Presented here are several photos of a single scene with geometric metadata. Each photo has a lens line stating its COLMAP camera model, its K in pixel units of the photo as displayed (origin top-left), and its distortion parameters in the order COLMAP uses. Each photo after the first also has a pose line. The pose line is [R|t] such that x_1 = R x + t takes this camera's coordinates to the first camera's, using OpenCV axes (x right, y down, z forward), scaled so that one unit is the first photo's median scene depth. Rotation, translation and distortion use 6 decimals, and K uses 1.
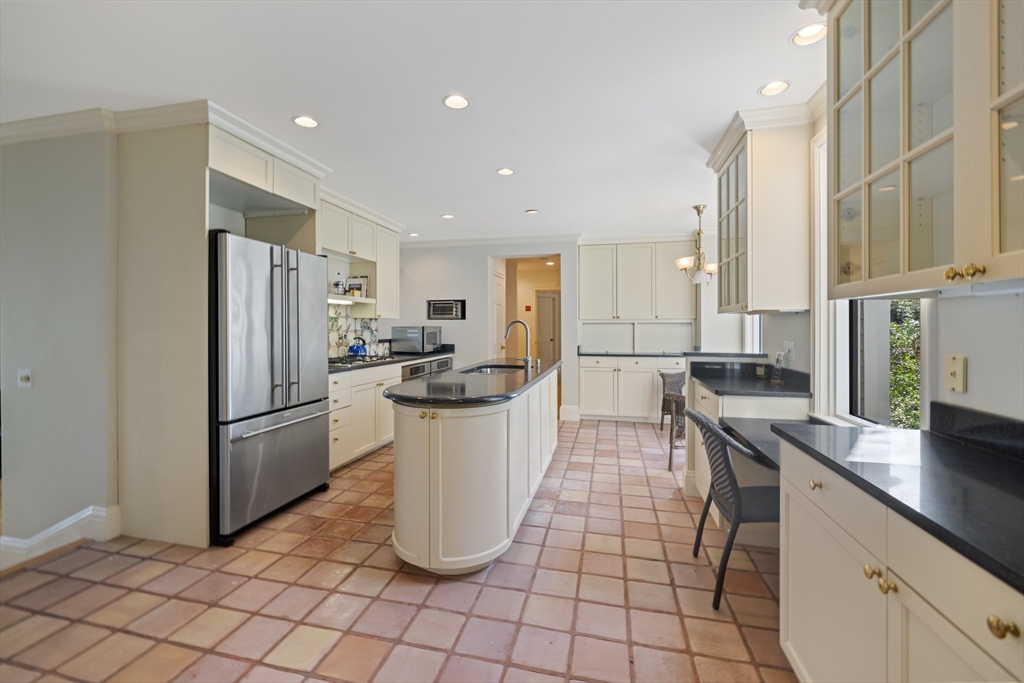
lens RADIAL K [[432.2, 0, 508.5], [0, 432.2, 332.4], [0, 0, 1]] dist [0.000253, -0.000583]
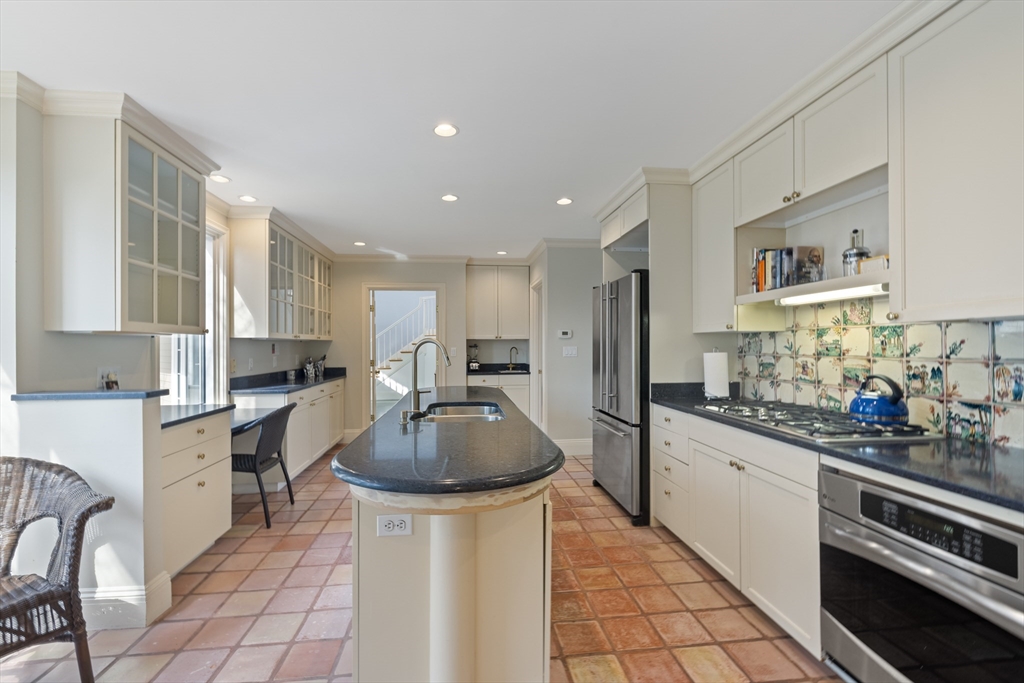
lens RADIAL K [[432.2, 0, 509.8], [0, 432.2, 344.7], [0, 0, 1]] dist [0.000253, -0.000583]
pose [[-0.937330, 0.002770, -0.348432, 0.131241], [0.000127, 0.999971, 0.007610, -0.024322], [0.348443, 0.007089, -0.937303, 1.553241]]
